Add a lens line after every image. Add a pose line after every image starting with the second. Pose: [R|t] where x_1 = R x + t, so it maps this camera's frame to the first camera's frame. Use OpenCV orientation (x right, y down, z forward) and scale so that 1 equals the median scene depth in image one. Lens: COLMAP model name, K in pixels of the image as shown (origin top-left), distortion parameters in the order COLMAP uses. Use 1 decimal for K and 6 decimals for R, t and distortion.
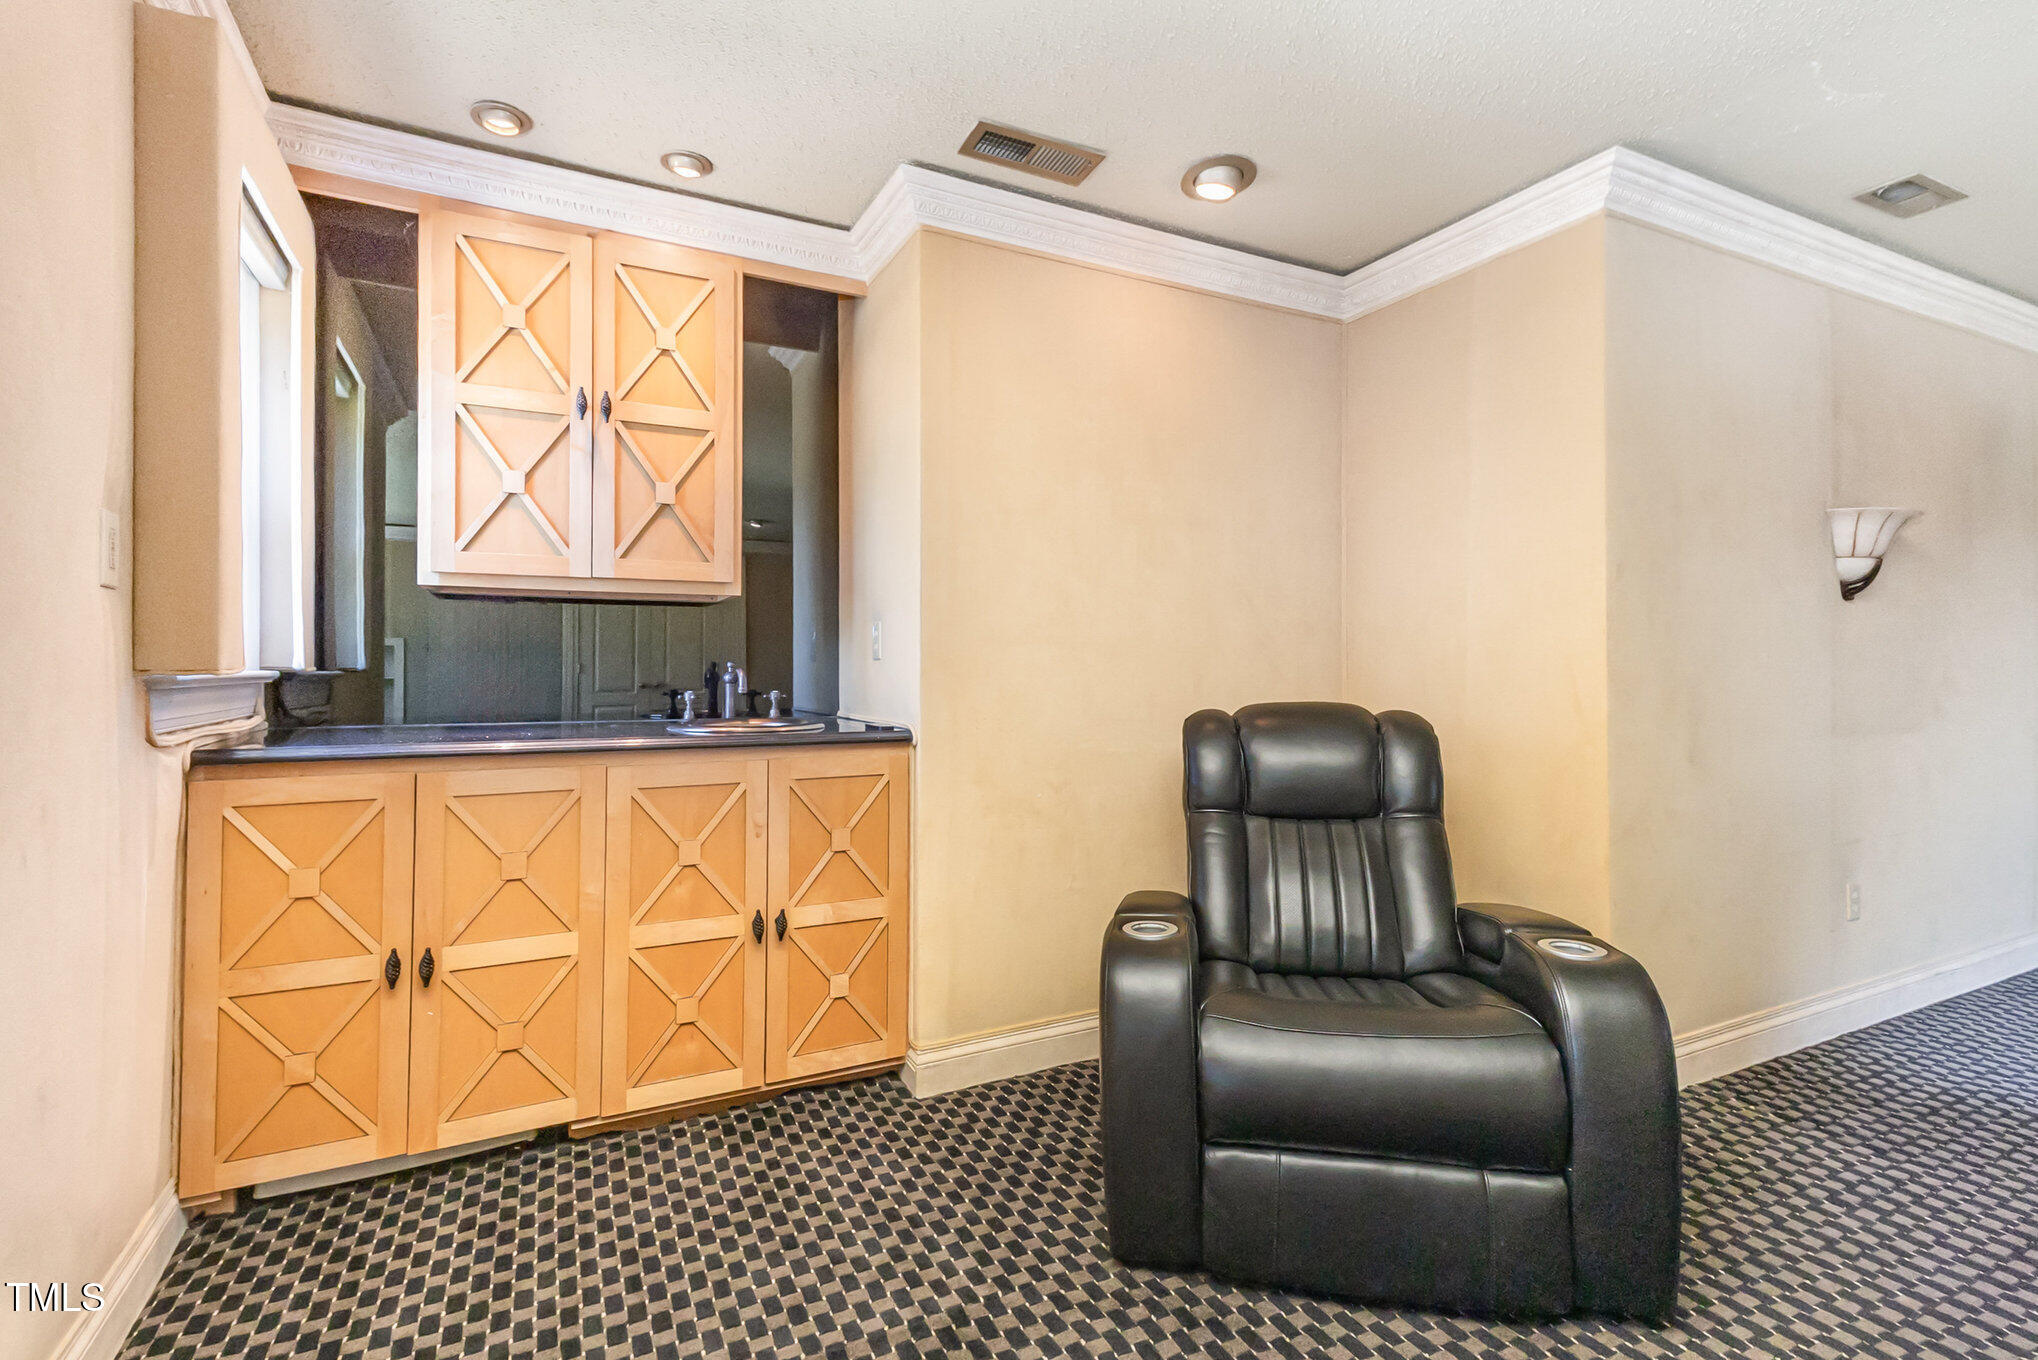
lens RADIAL K [[954.7, 0, 1020.7], [0, 954.7, 643.6], [0, 0, 1]] dist [-0.002919, -0.000413]
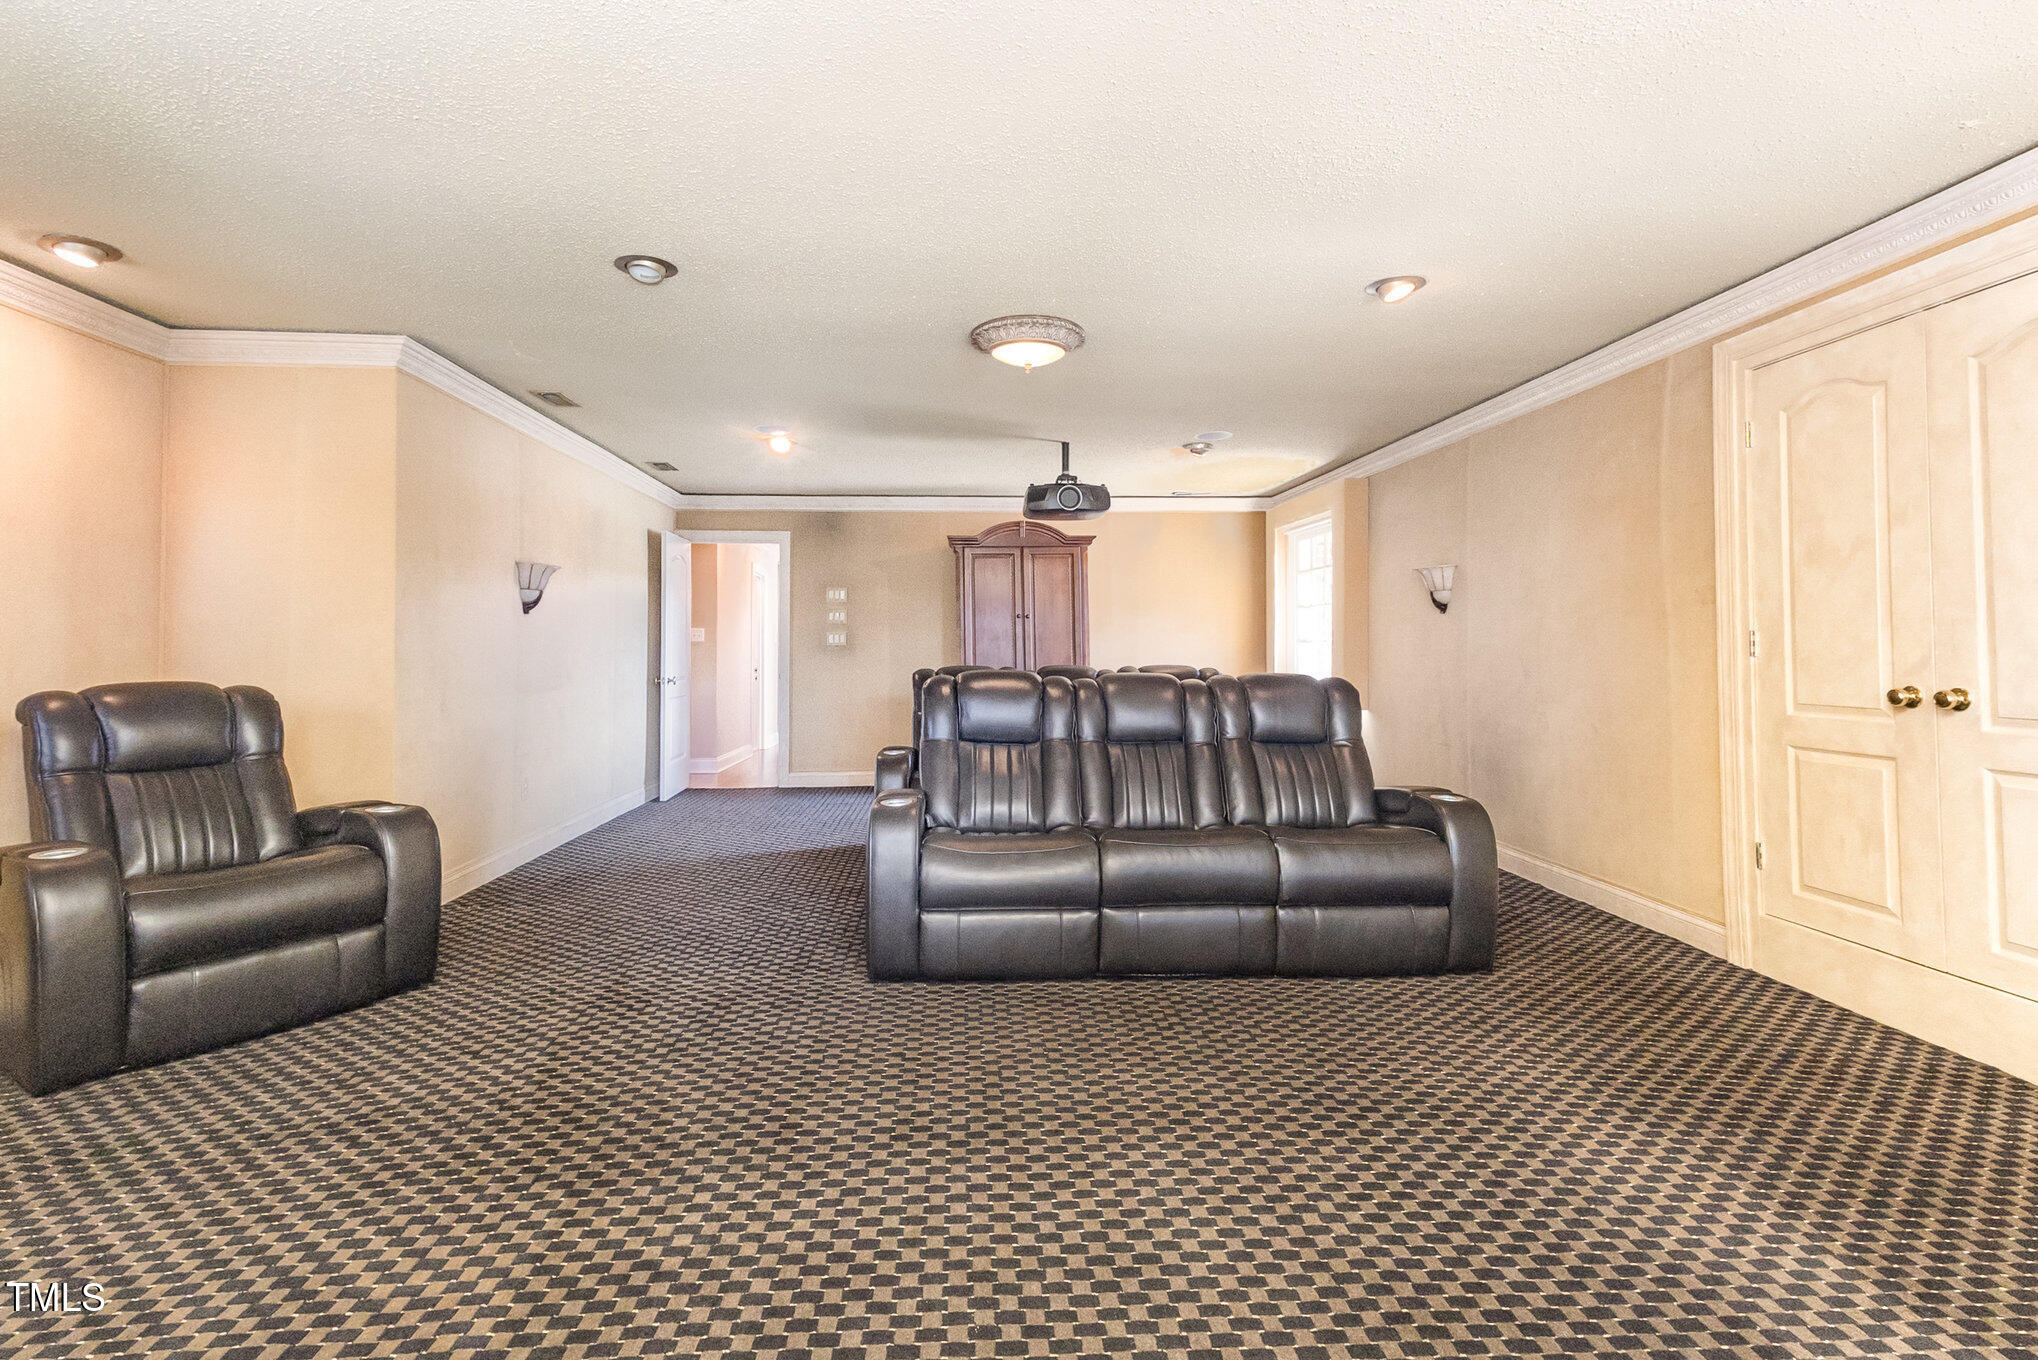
lens RADIAL K [[954.7, 0, 1020.7], [0, 954.7, 643.6], [0, 0, 1]] dist [-0.002919, -0.000413]
pose [[0.382095, 0.002112, 0.924121, -0.451378], [-0.013132, 0.999909, 0.003145, -0.007876], [-0.924030, -0.013337, 0.382088, -0.570326]]
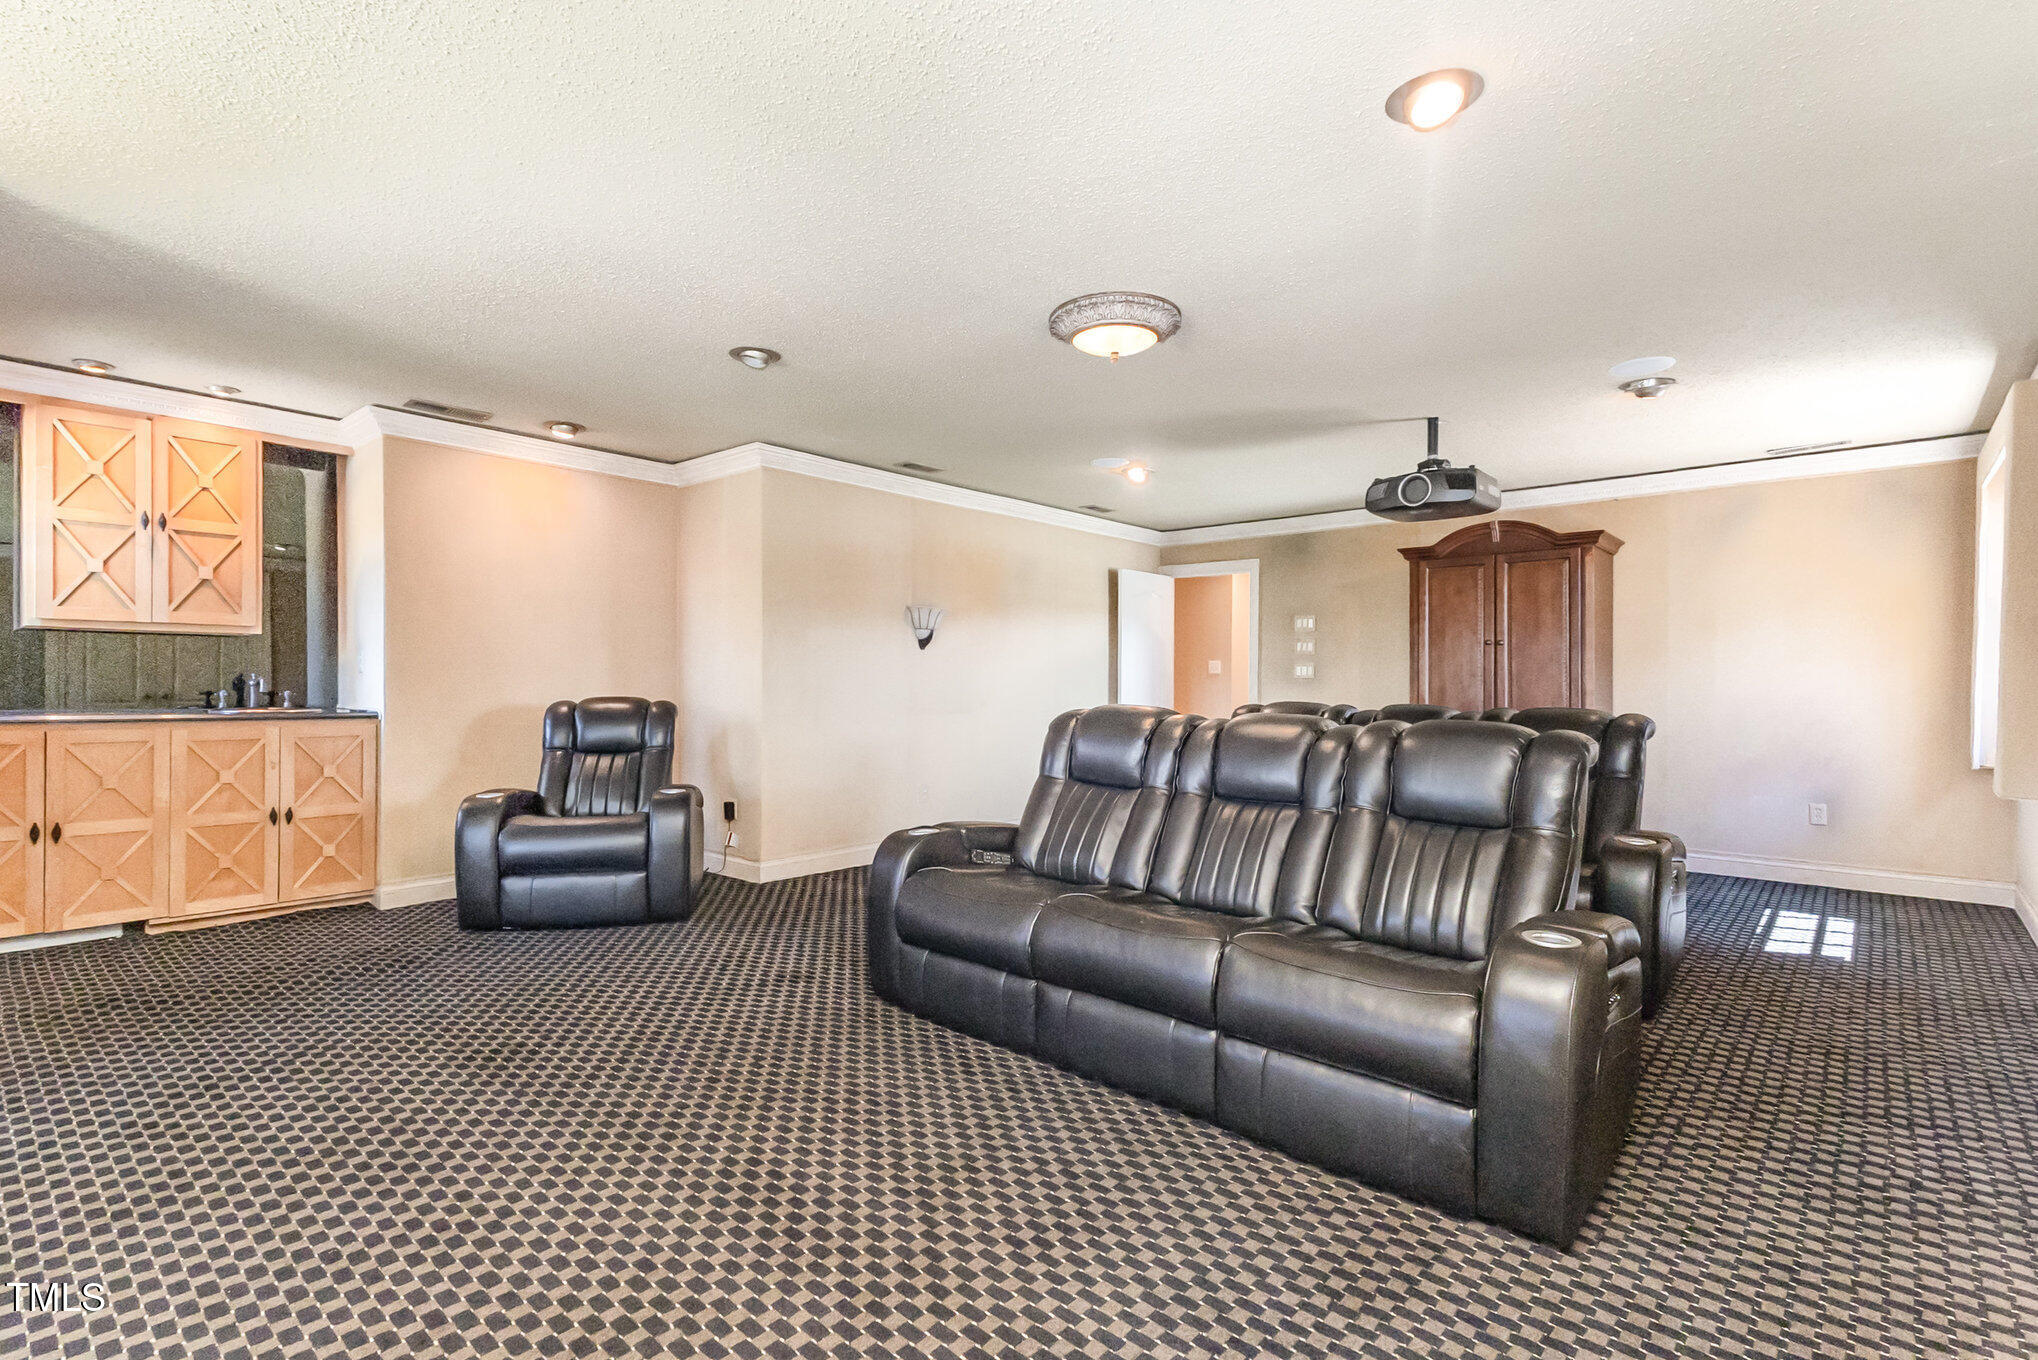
lens RADIAL K [[953.5, 0, 1020.8], [0, 953.5, 683.1], [0, 0, 1]] dist [0.011917, -0.000154]
pose [[0.926573, 0.005150, 0.376080, 0.338586], [-0.013516, 0.999716, 0.019612, -0.015851], [-0.375873, -0.023255, 0.926379, -1.170295]]
